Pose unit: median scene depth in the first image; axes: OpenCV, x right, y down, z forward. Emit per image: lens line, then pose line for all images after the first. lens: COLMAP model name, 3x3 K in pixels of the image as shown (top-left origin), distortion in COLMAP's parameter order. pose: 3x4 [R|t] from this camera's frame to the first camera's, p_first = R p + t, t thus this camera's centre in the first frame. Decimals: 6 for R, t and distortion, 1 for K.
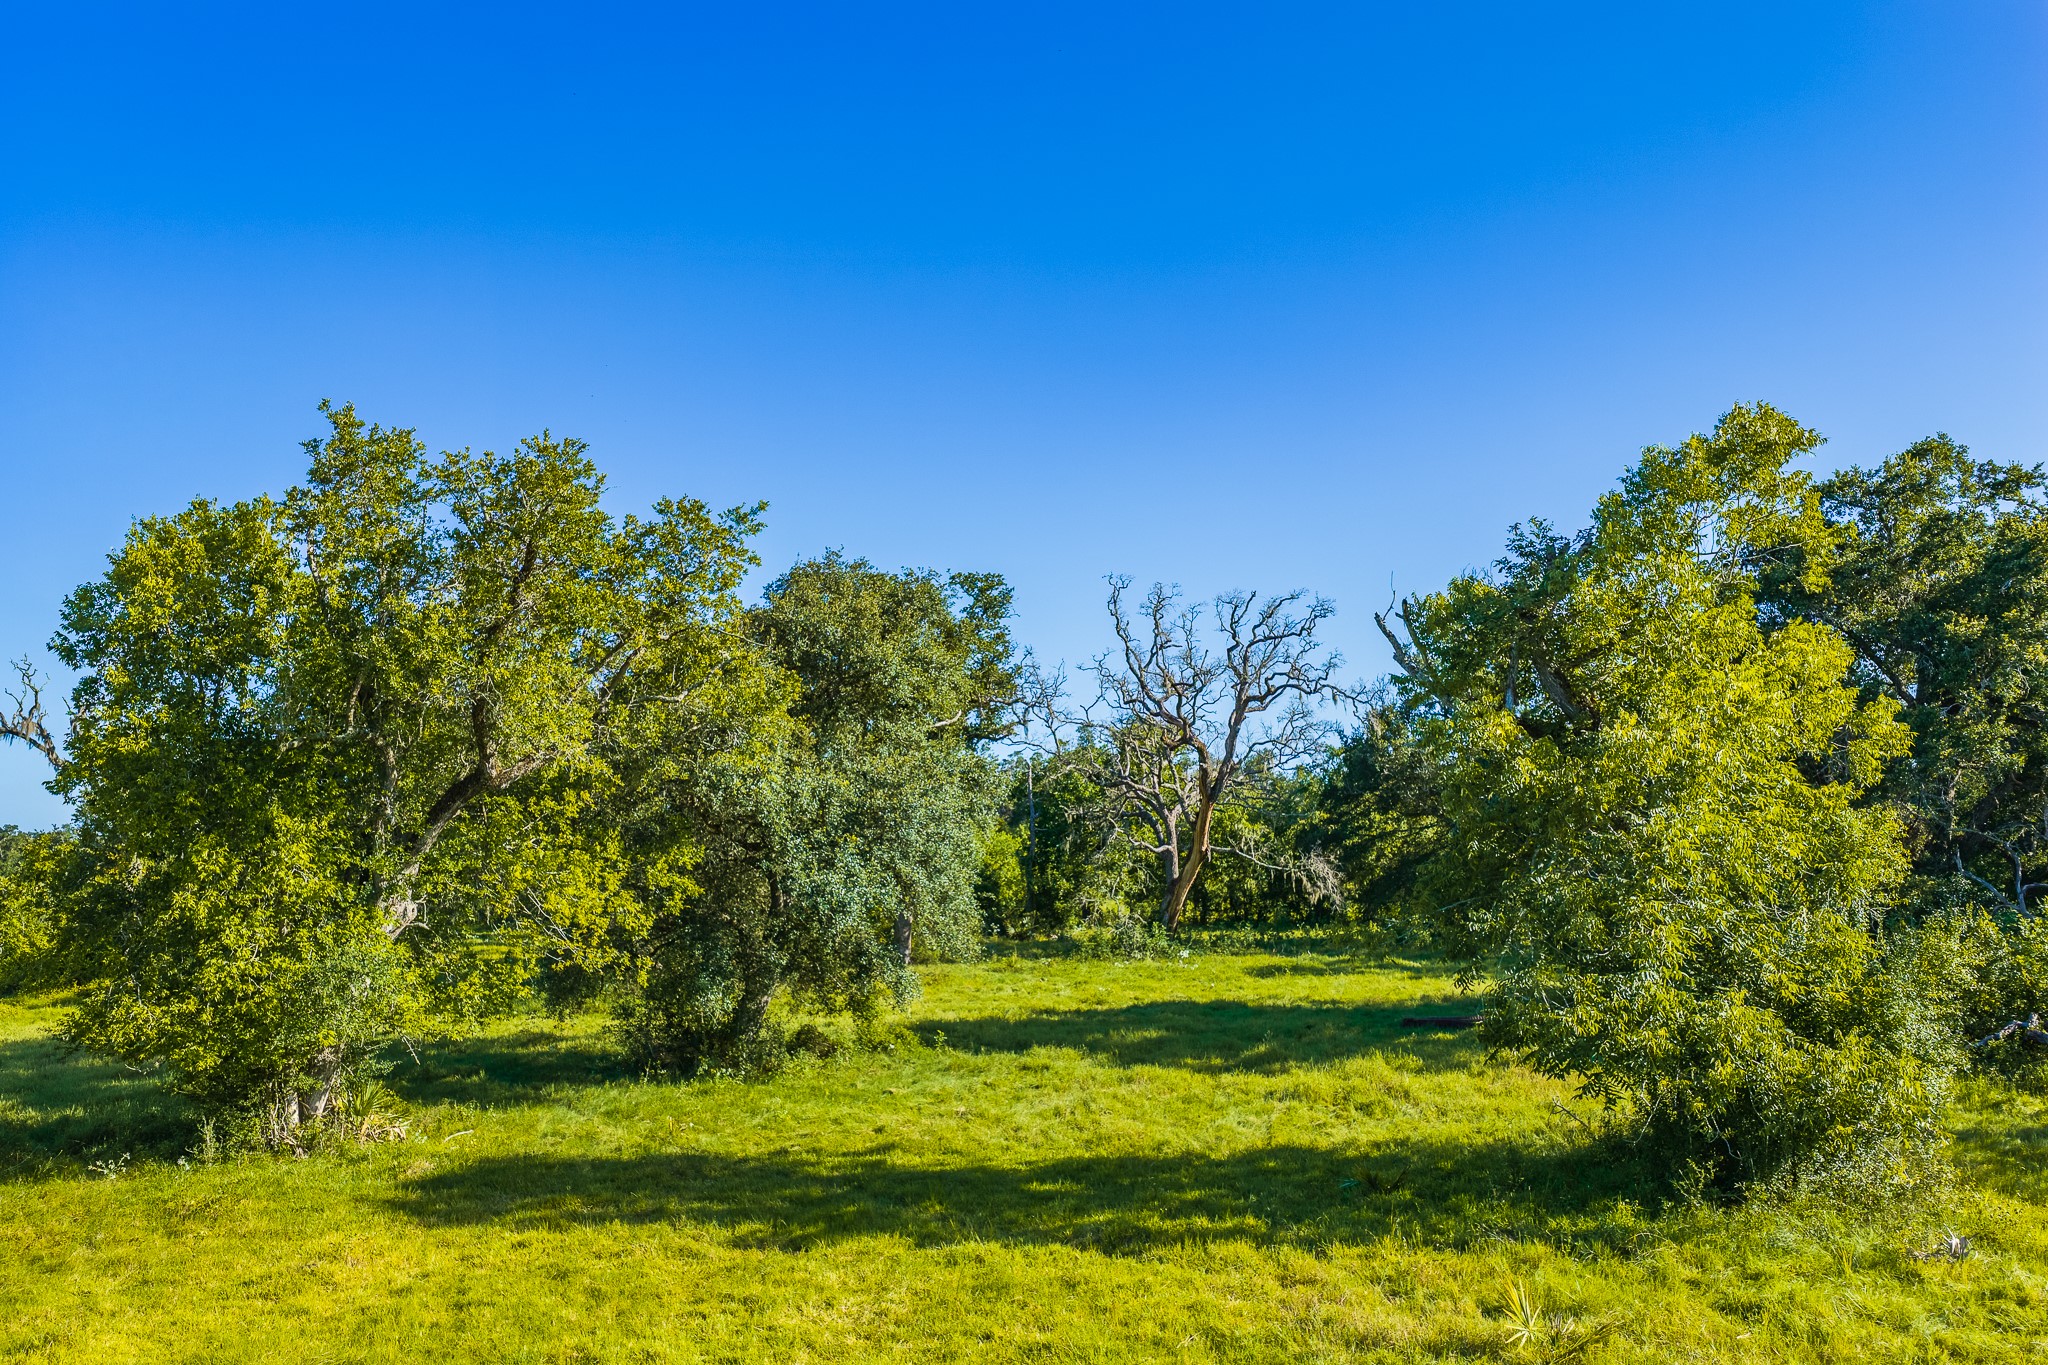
lens RADIAL K [[1731.0, 0, 1083.2], [0, 1731.0, 686.2], [0, 0, 1]] dist [0.096190, -0.108220]
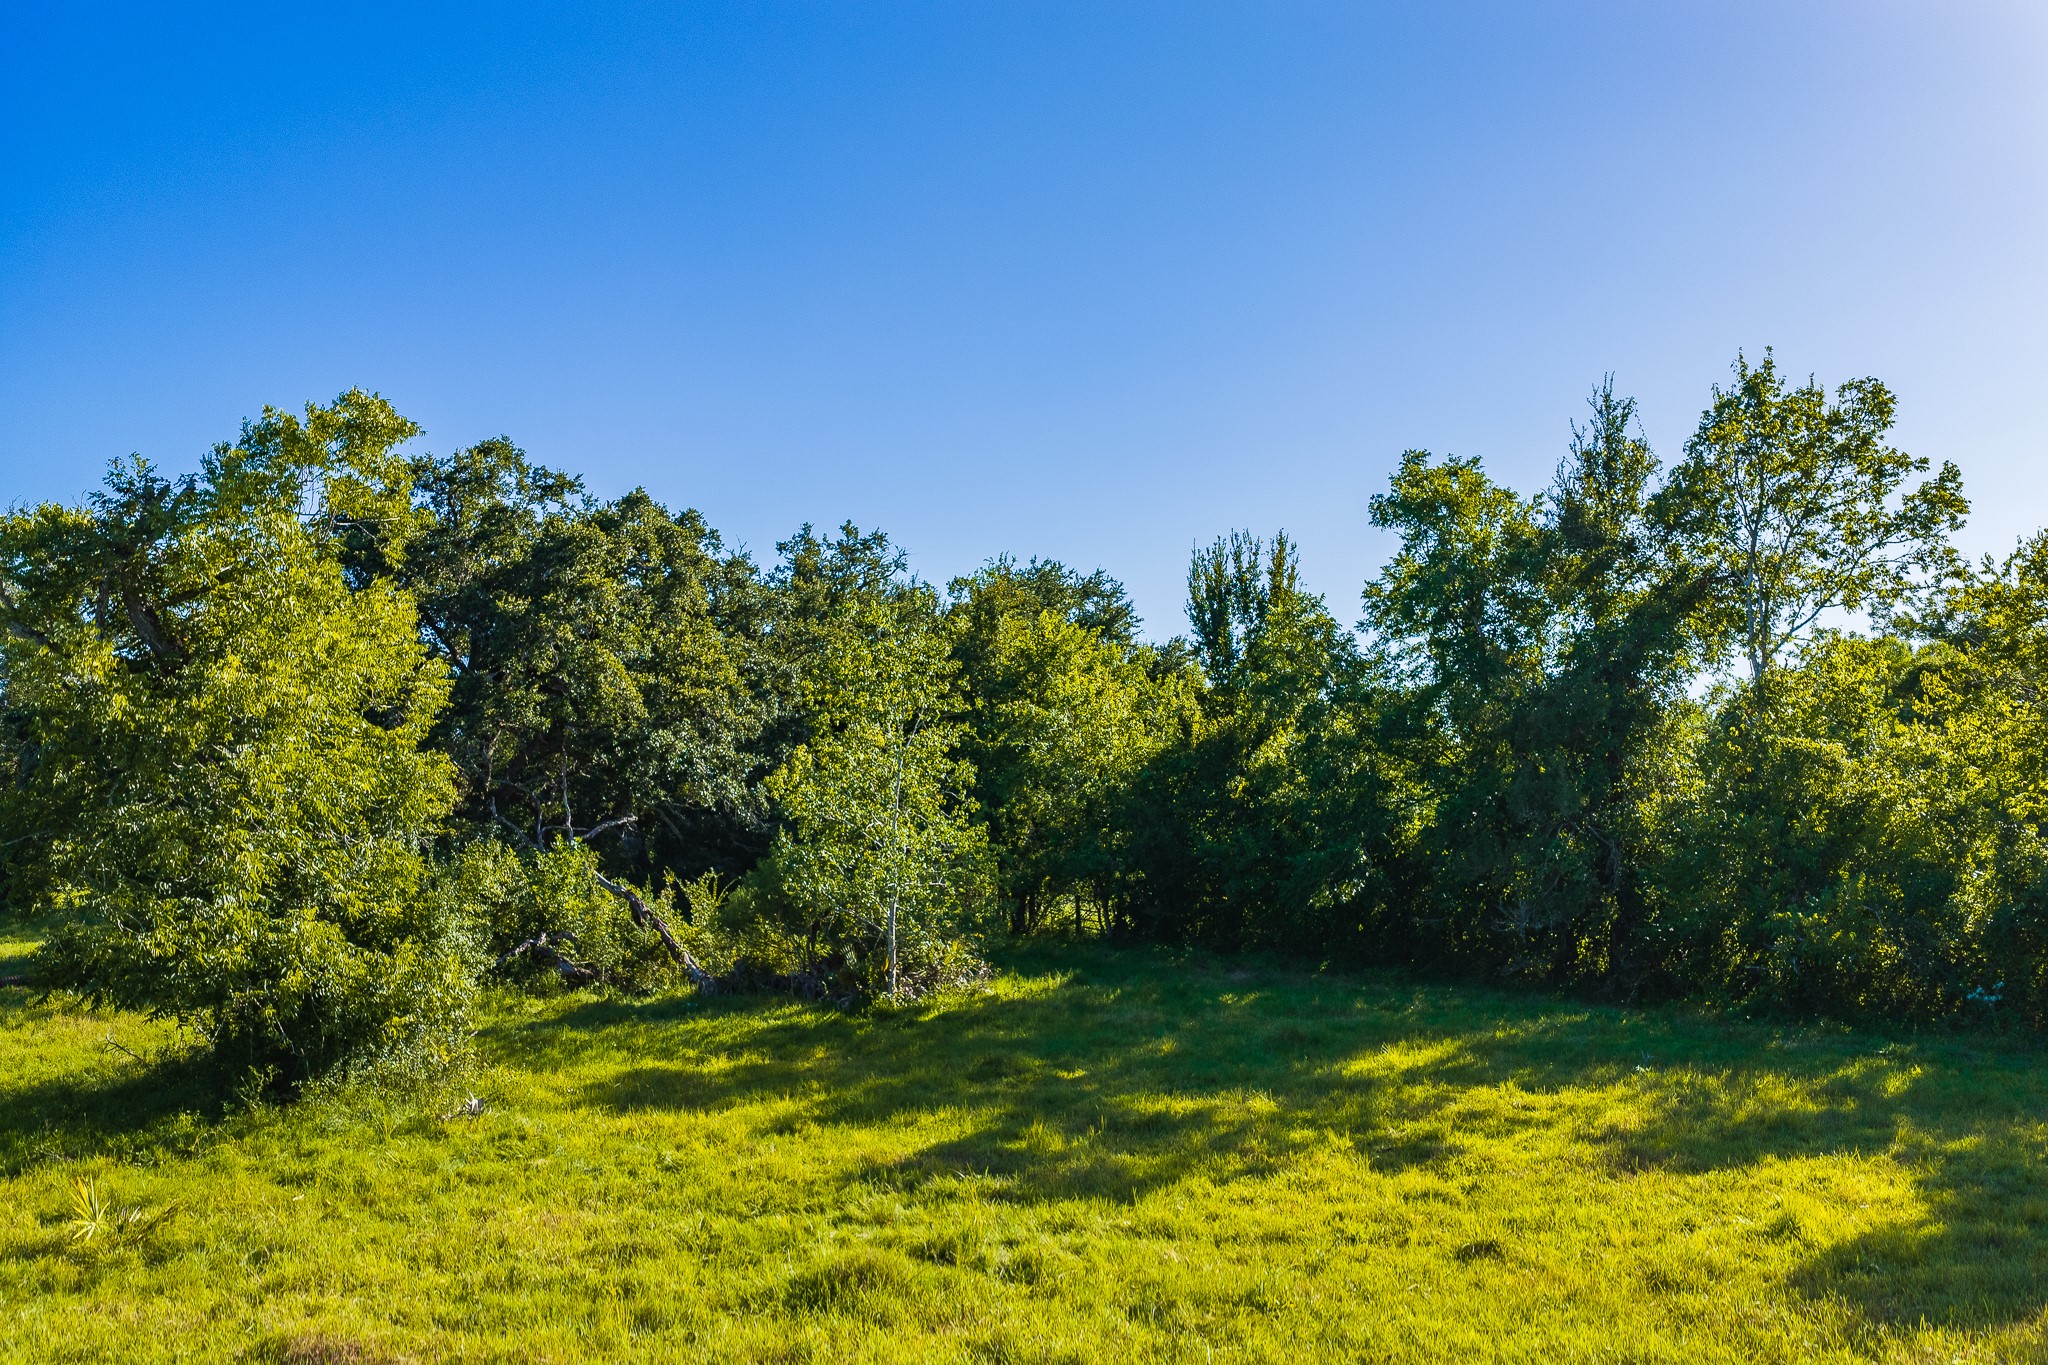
lens RADIAL K [[1734.1, 0, 1021.5], [0, 1734.1, 742.5], [0, 0, 1]] dist [0.001639, 0.004022]
pose [[0.725437, 0.037693, 0.687256, -0.056054], [-0.071754, 0.997200, 0.021048, 0.011448], [-0.684538, -0.064583, 0.726111, -0.097140]]
